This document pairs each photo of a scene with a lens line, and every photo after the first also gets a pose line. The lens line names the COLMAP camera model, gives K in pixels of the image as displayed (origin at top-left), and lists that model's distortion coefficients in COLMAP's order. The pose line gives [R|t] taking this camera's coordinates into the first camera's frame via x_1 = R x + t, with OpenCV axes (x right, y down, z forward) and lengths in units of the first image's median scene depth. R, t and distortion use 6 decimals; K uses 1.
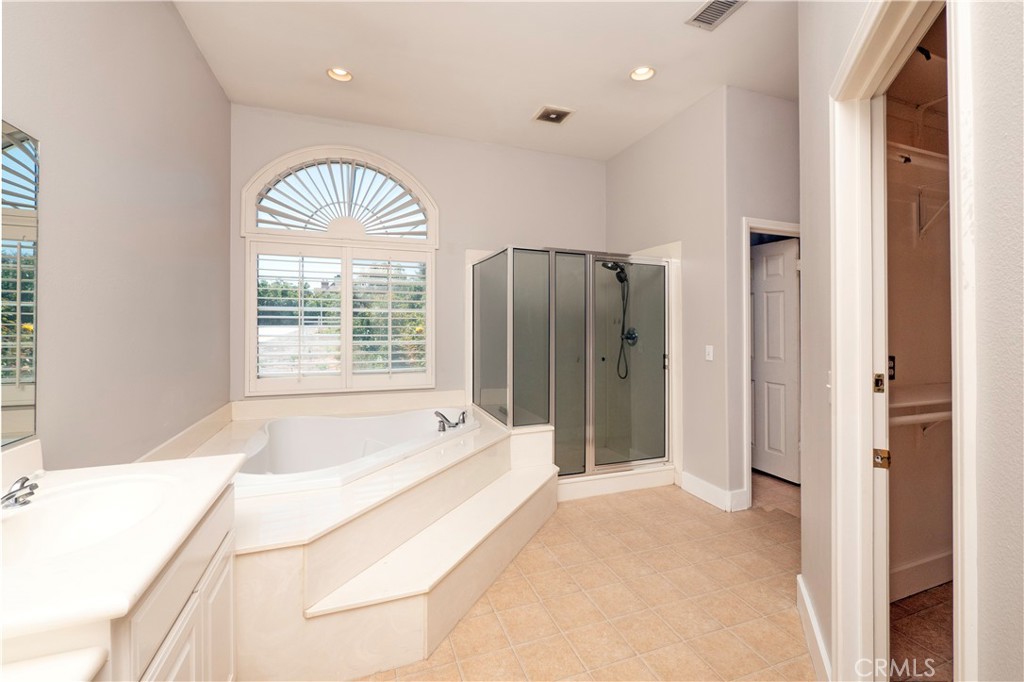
lens RADIAL K [[434.8, 0, 516.6], [0, 434.8, 336.7], [0, 0, 1]] dist [-0.002785, -0.000585]
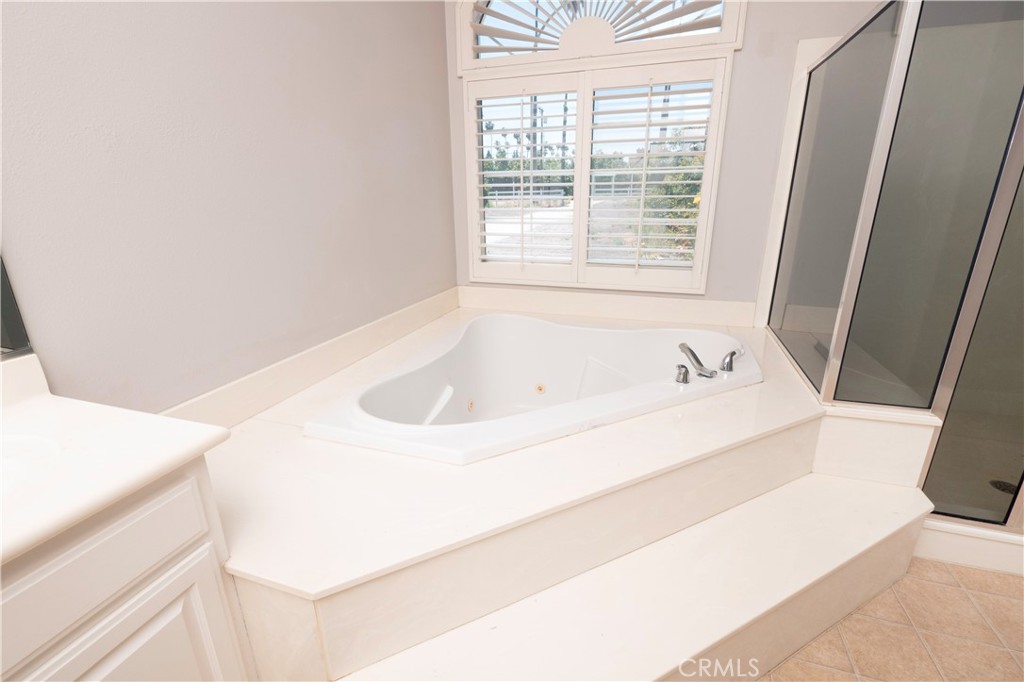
lens RADIAL K [[434.8, 0, 516.6], [0, 434.8, 336.7], [0, 0, 1]] dist [-0.002785, -0.000585]
pose [[0.781185, 0.180304, -0.597696, -0.007036], [-0.010505, 0.961047, 0.276185, 0.000924], [0.624212, -0.209472, 0.752650, 0.371766]]
